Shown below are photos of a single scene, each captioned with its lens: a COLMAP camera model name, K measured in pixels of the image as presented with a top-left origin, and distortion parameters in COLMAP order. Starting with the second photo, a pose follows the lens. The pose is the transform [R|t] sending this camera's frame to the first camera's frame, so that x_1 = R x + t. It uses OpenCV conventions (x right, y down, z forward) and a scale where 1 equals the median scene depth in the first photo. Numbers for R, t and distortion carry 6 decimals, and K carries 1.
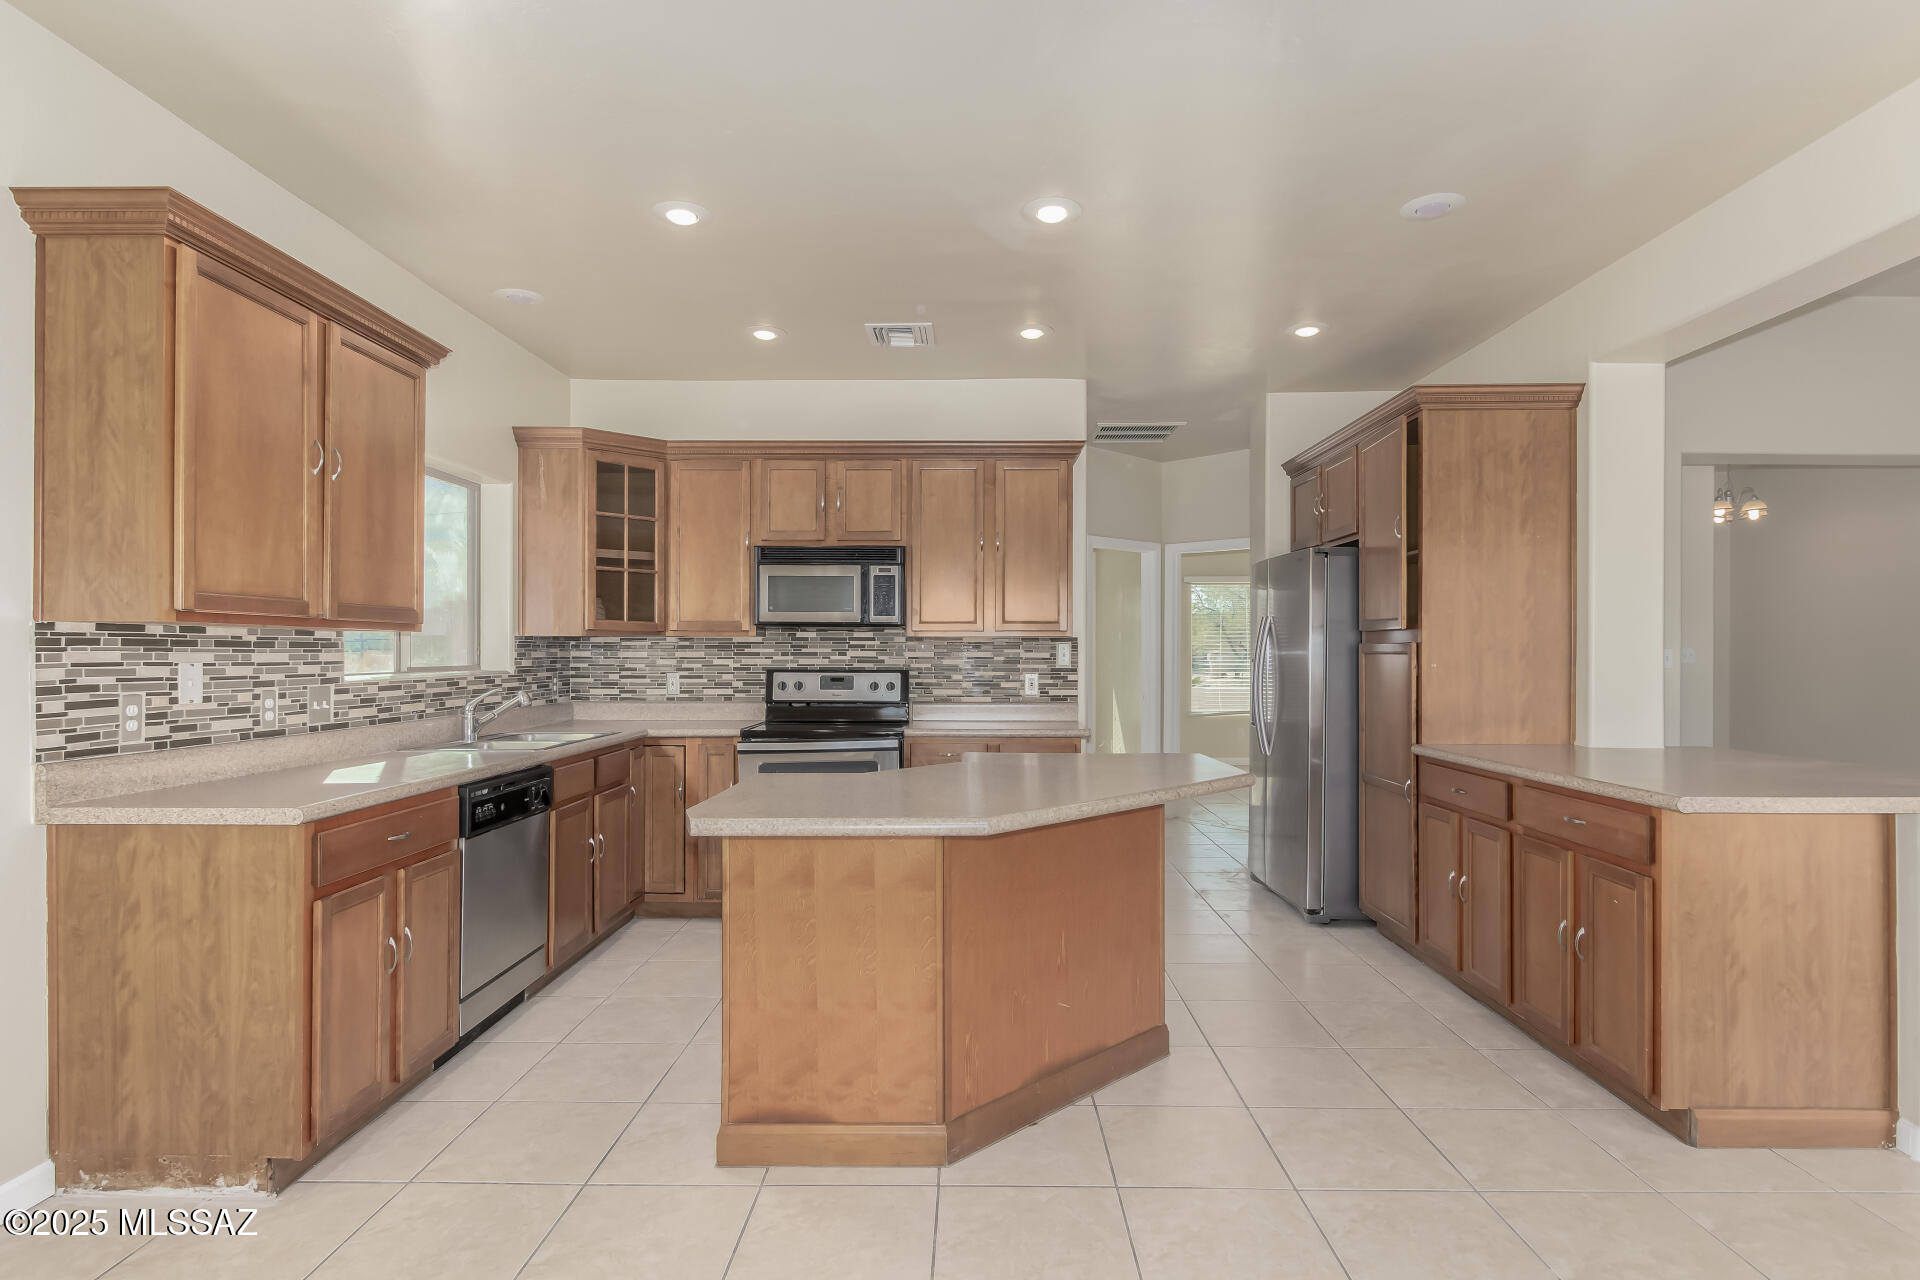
lens RADIAL K [[960.4, 0, 966.8], [0, 960.4, 654.9], [0, 0, 1]] dist [0.000894, -0.000506]
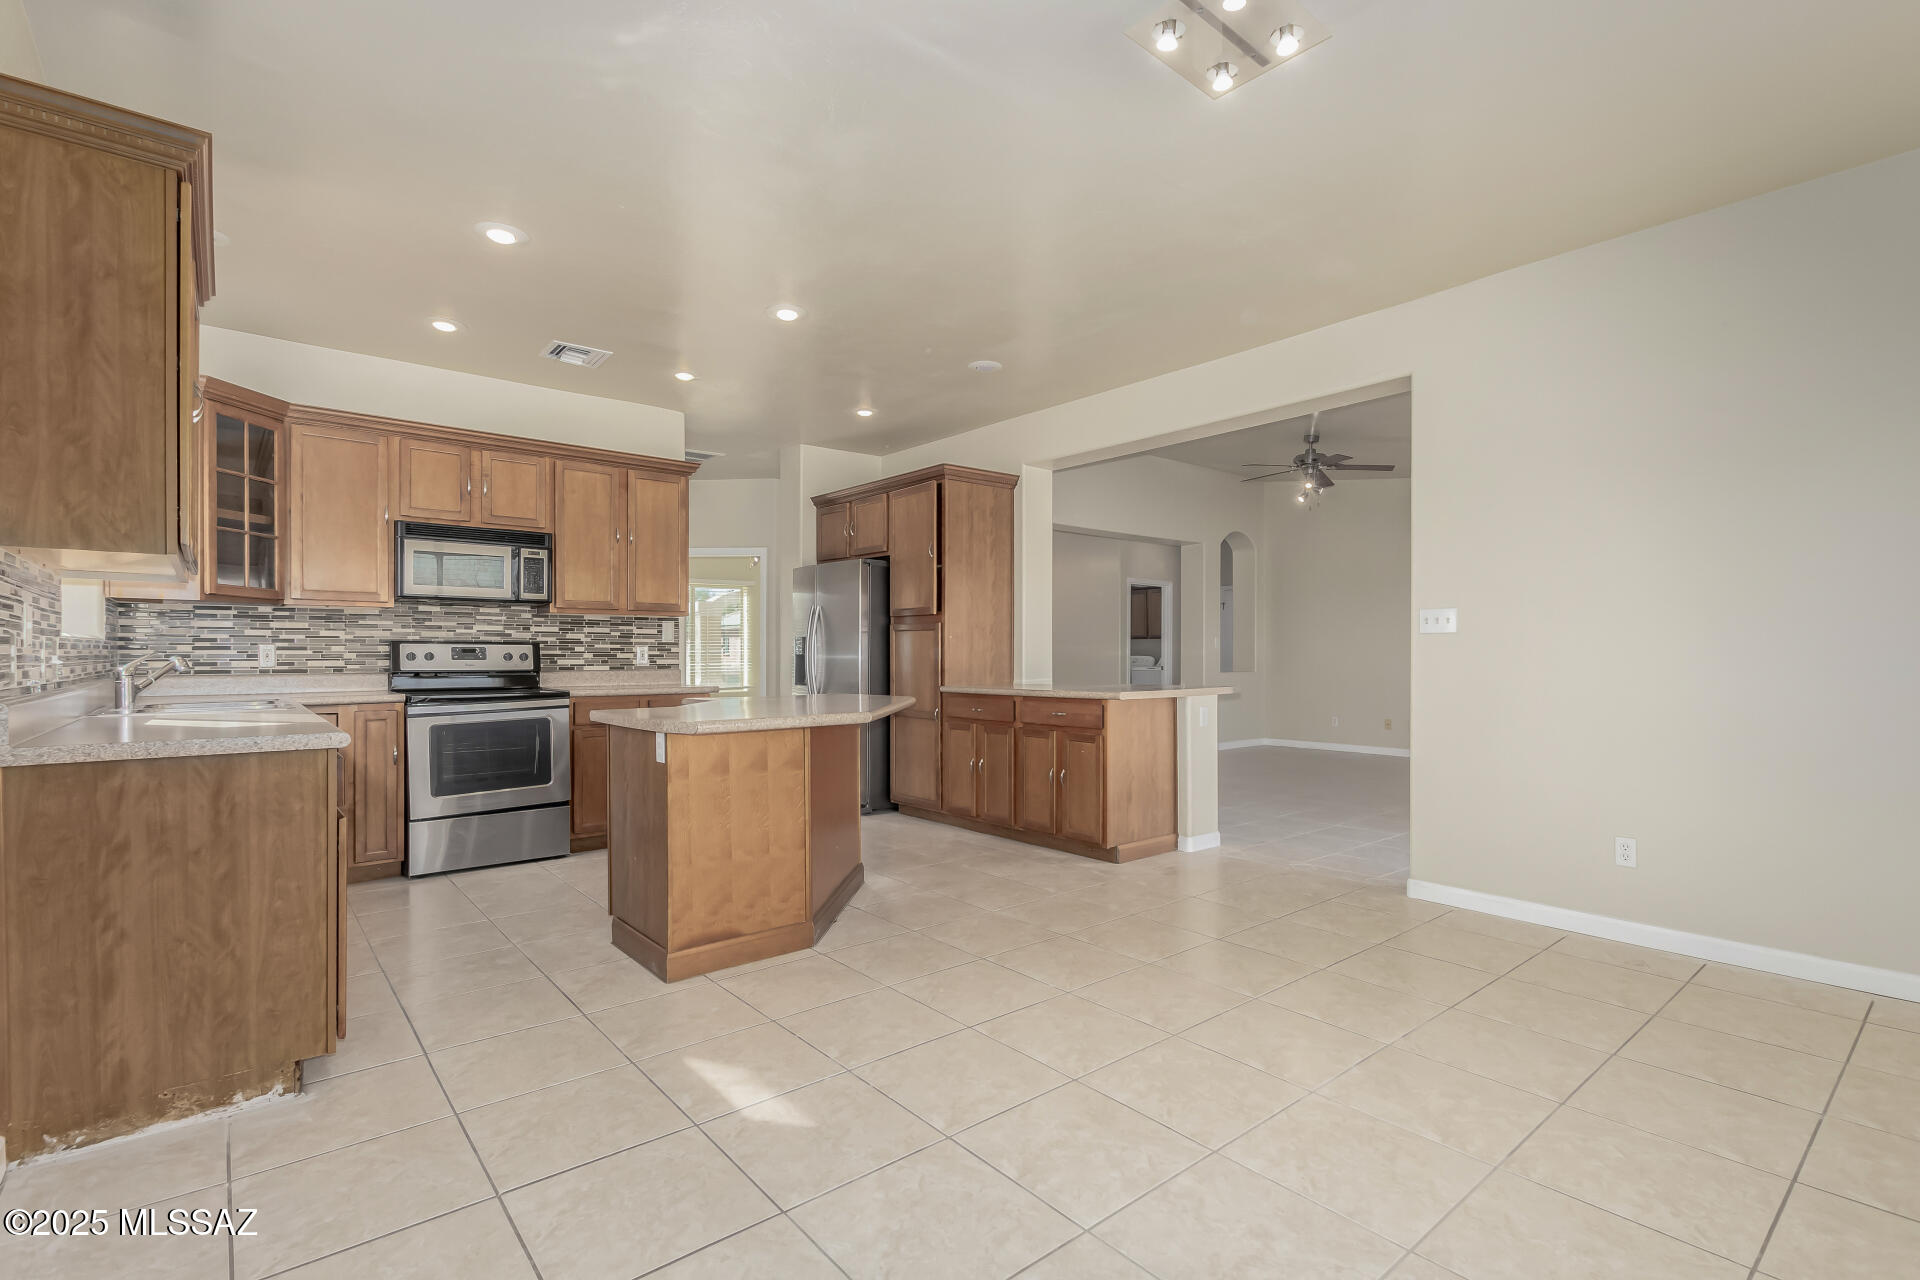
lens RADIAL K [[872.8, 0, 934.4], [0, 872.8, 661.3], [0, 0, 1]] dist [0.000779, -0.000935]
pose [[0.772552, -0.005588, 0.634927, -0.475262], [0.001168, 0.999972, 0.007379, 0.041553], [-0.634950, -0.004959, 0.772537, -0.124815]]
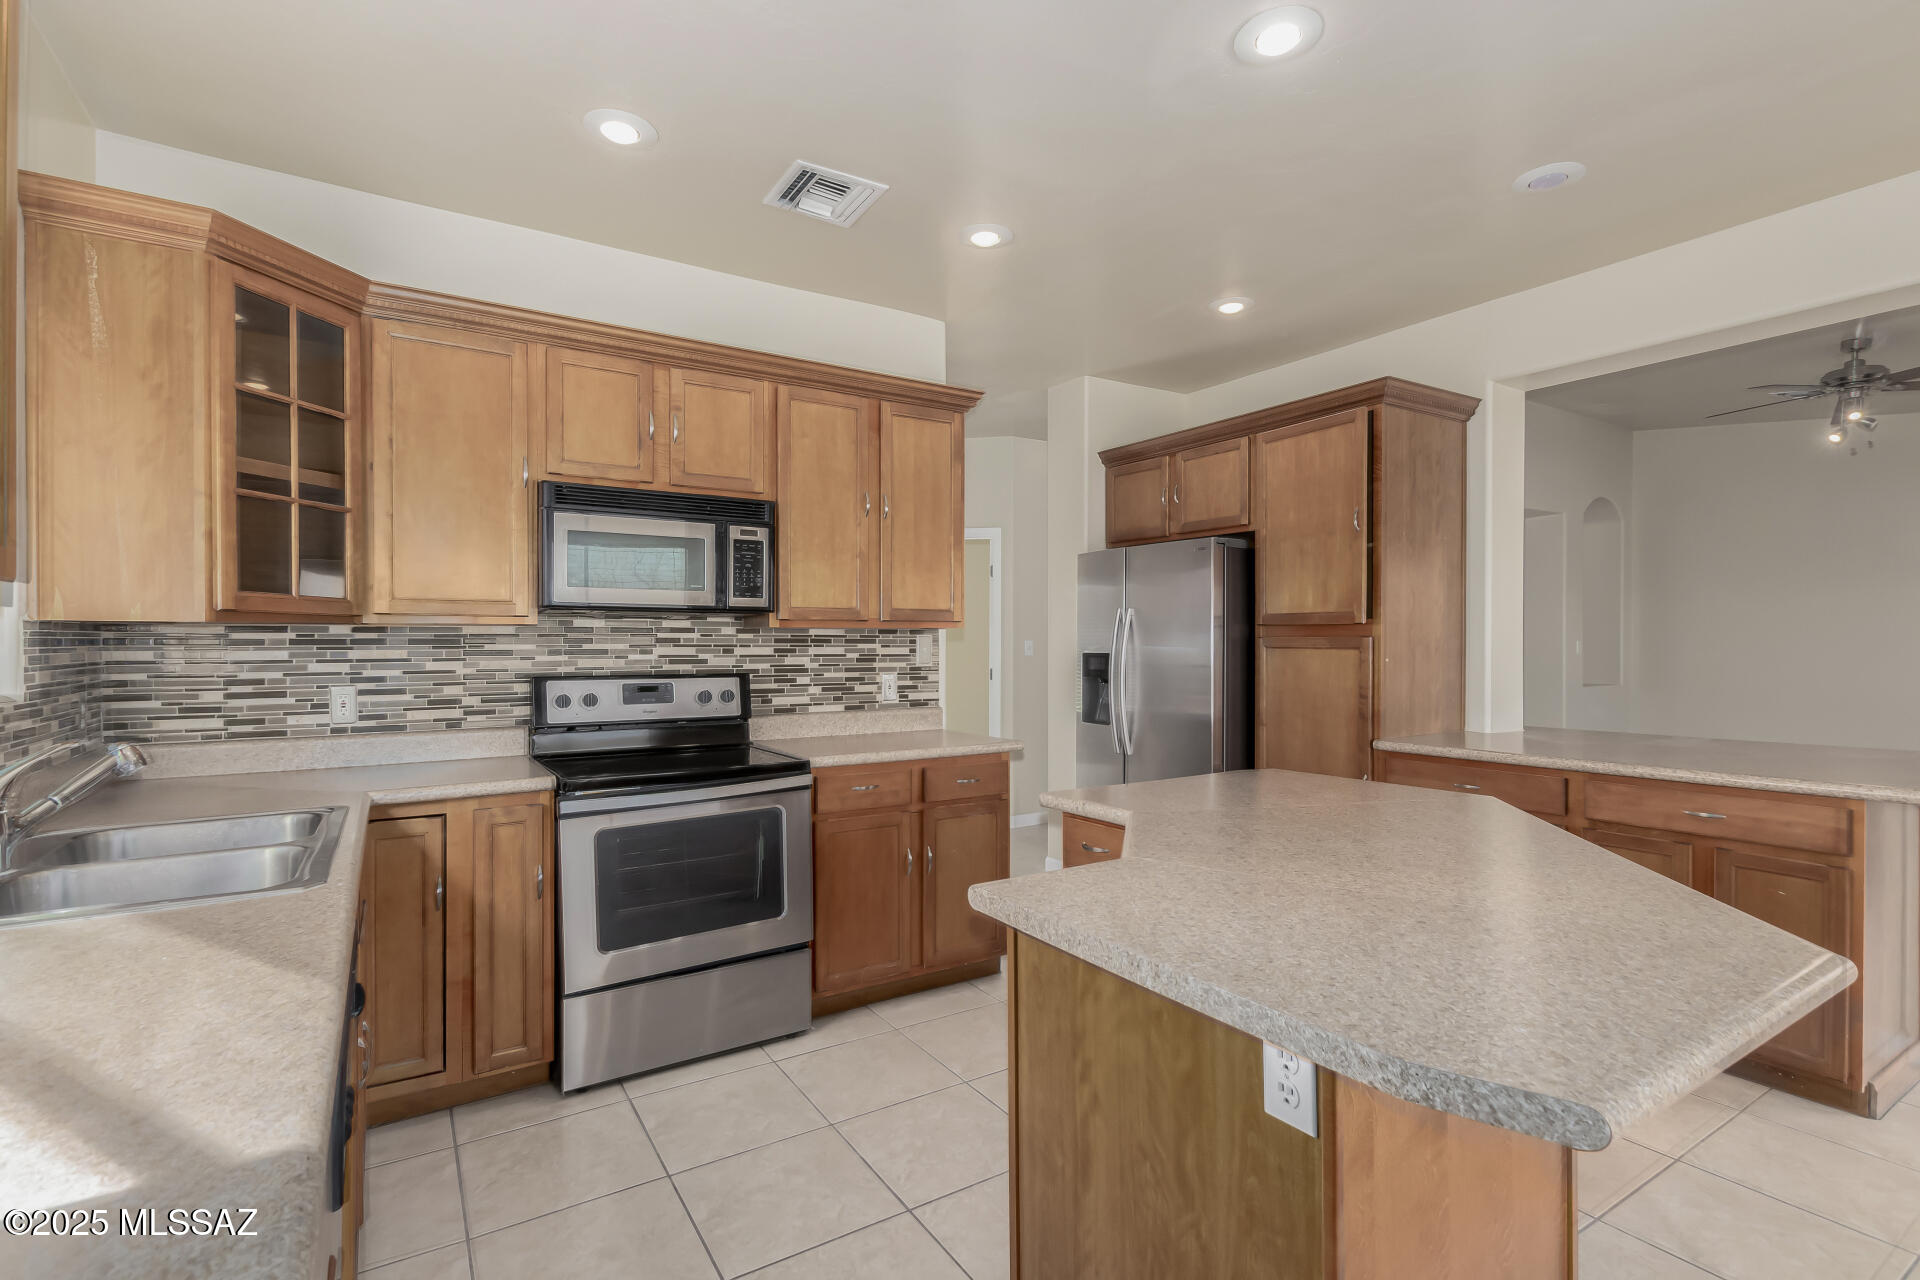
lens RADIAL K [[872.8, 0, 950.0], [0, 872.8, 647.5], [0, 0, 1]] dist [0.000779, -0.000935]
pose [[0.838419, -0.006522, 0.544987, -0.393900], [0.003719, 0.999974, 0.006247, -0.009385], [-0.545013, -0.003211, 0.838421, 0.482871]]
